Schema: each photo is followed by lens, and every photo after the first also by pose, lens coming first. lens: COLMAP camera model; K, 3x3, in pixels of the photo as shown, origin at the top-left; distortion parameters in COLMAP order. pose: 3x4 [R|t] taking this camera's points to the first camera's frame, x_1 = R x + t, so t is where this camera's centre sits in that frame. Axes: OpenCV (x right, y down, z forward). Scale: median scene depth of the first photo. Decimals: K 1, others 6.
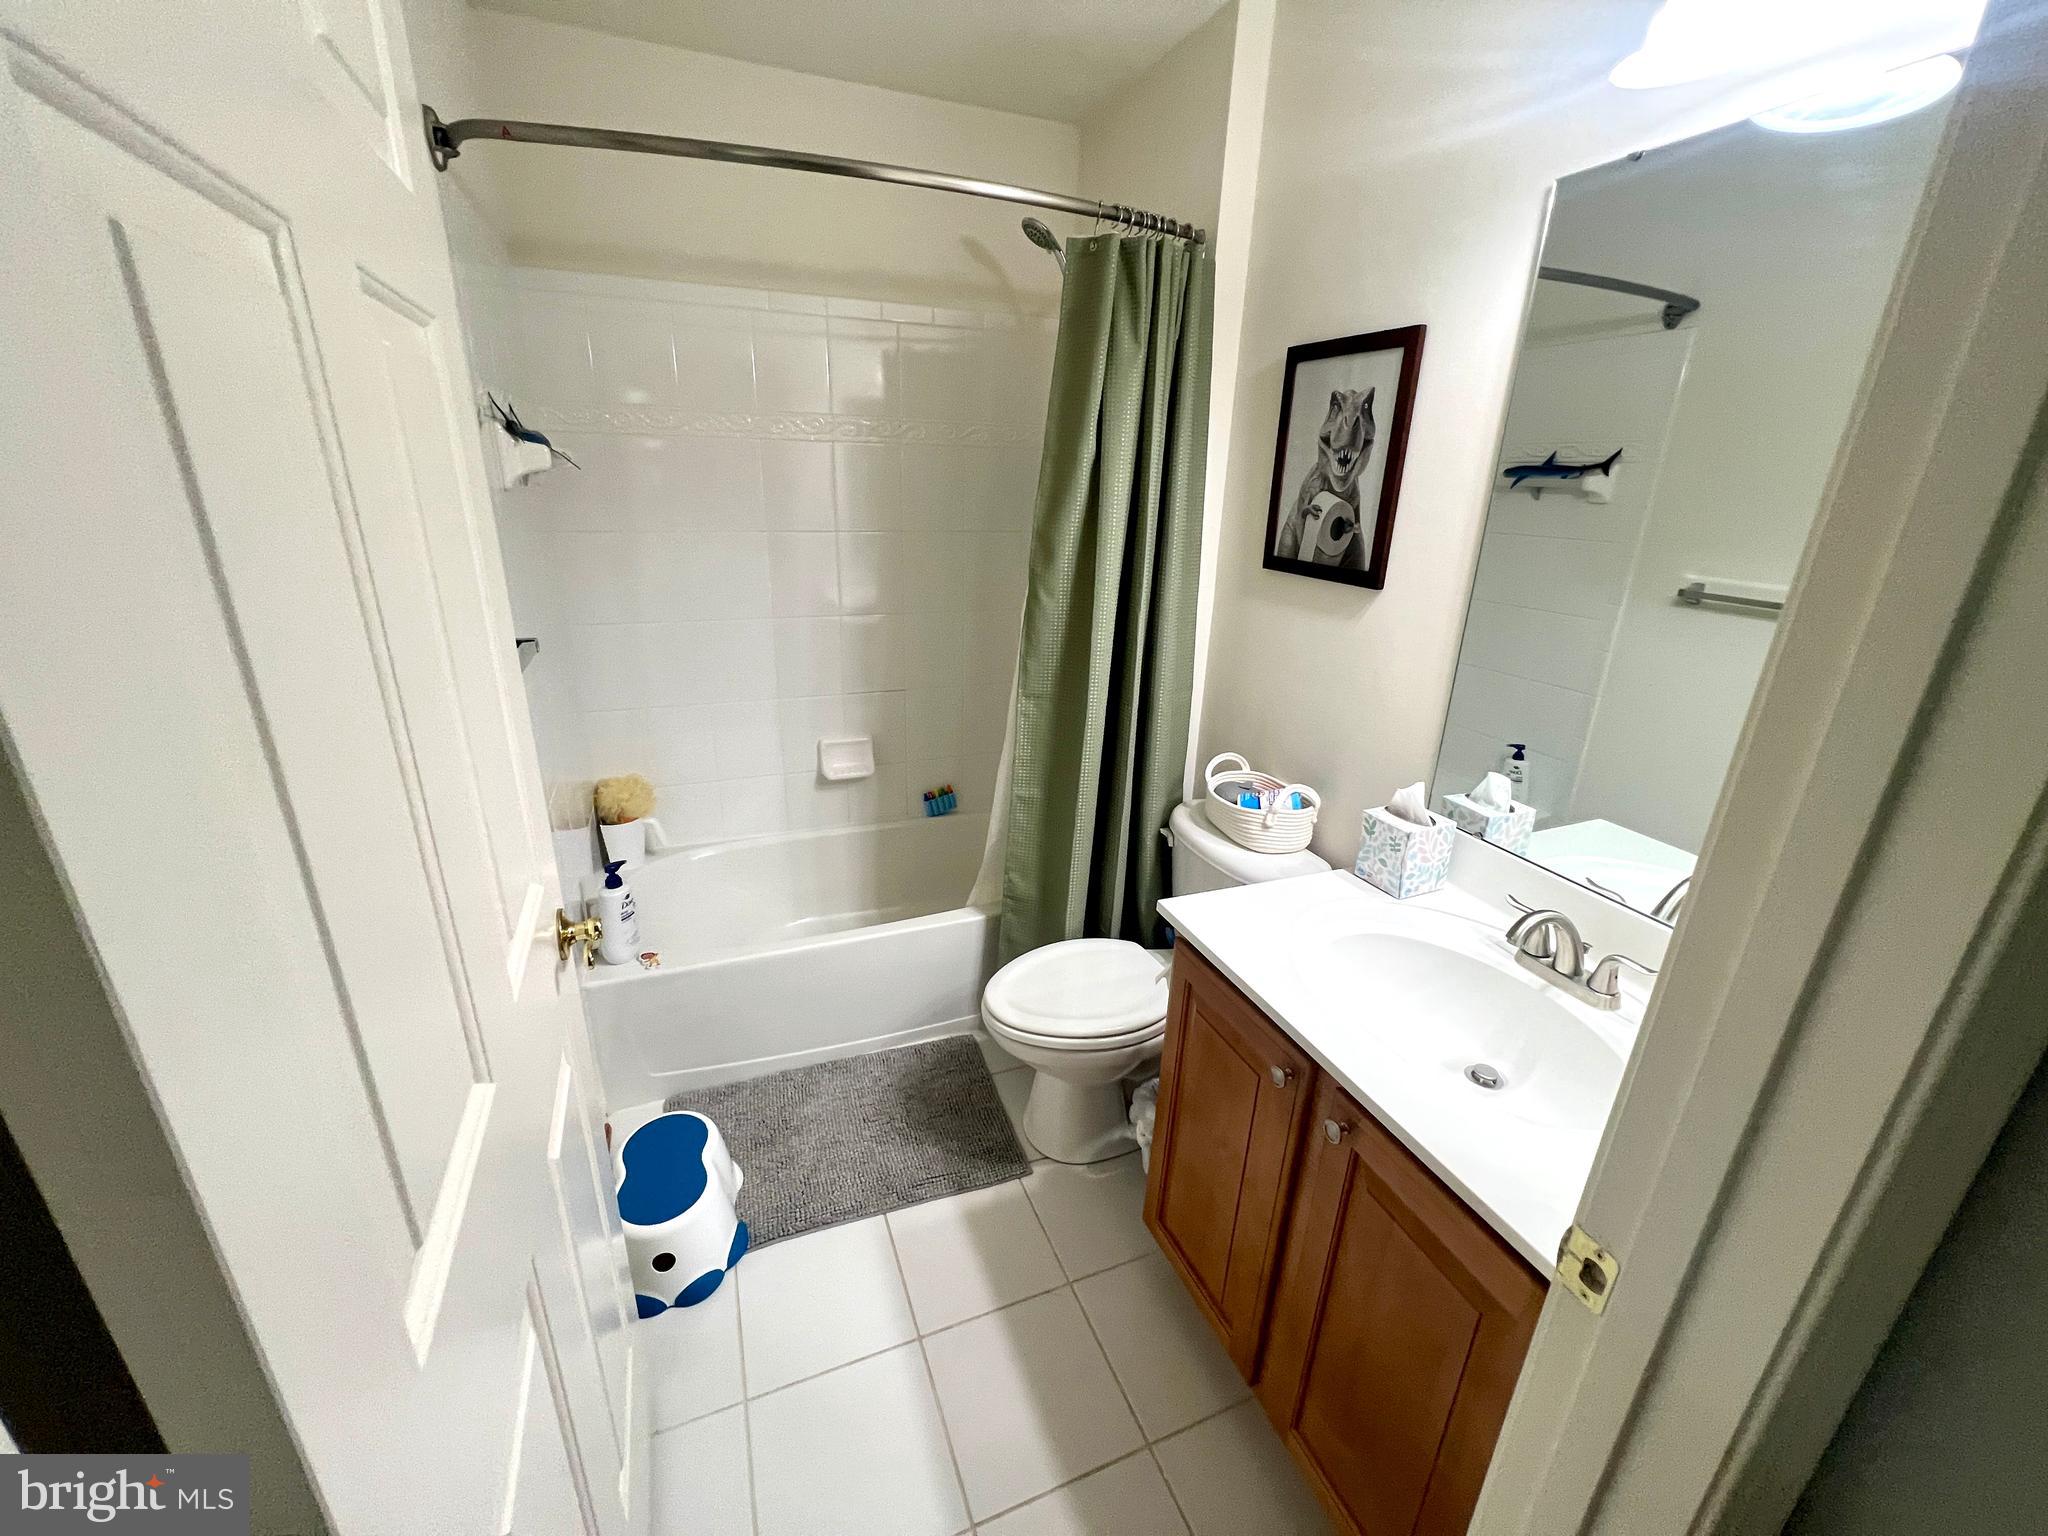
lens RADIAL K [[814.2, 0, 1017.1], [0, 814.2, 768.2], [0, 0, 1]] dist [-0.000407, -0.000433]
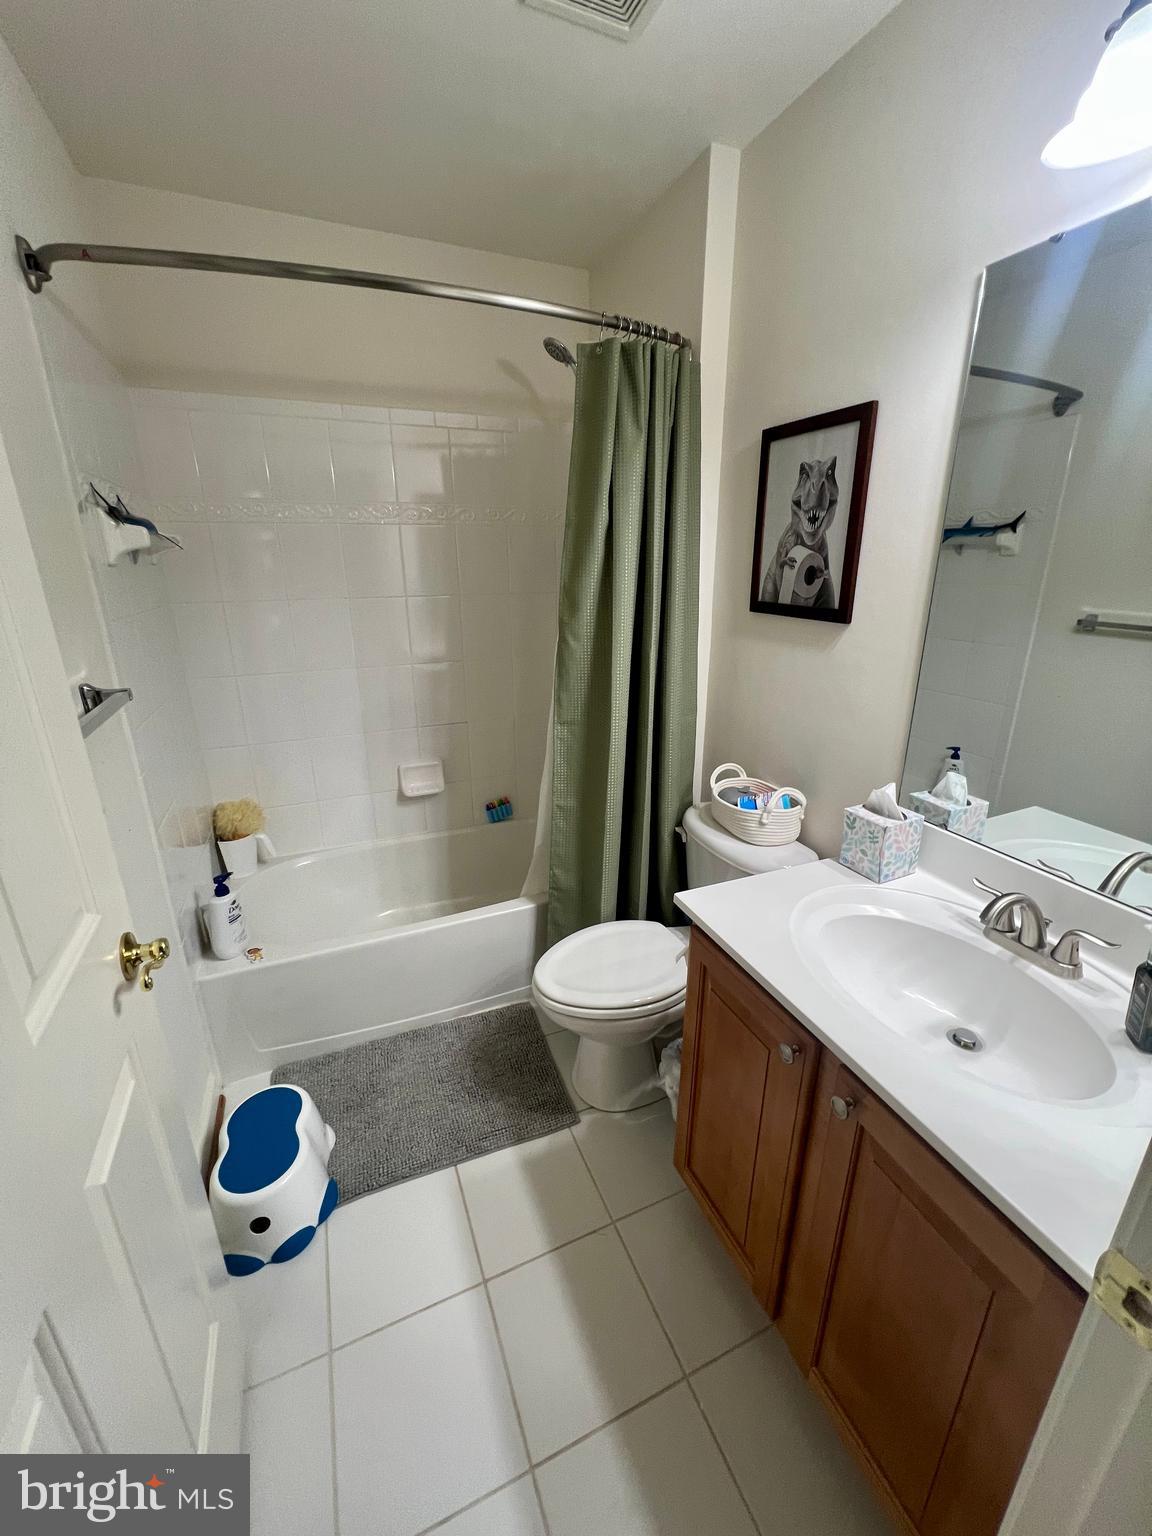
lens RADIAL K [[610.6, 0, 578.6], [0, 610.6, 764.6], [0, 0, 1]] dist [-0.000407, -0.000433]
pose [[0.999132, -0.038291, 0.016427, 0.023402], [0.038639, 0.999024, -0.021413, -0.006822], [-0.015591, 0.022029, 0.999636, 0.100845]]
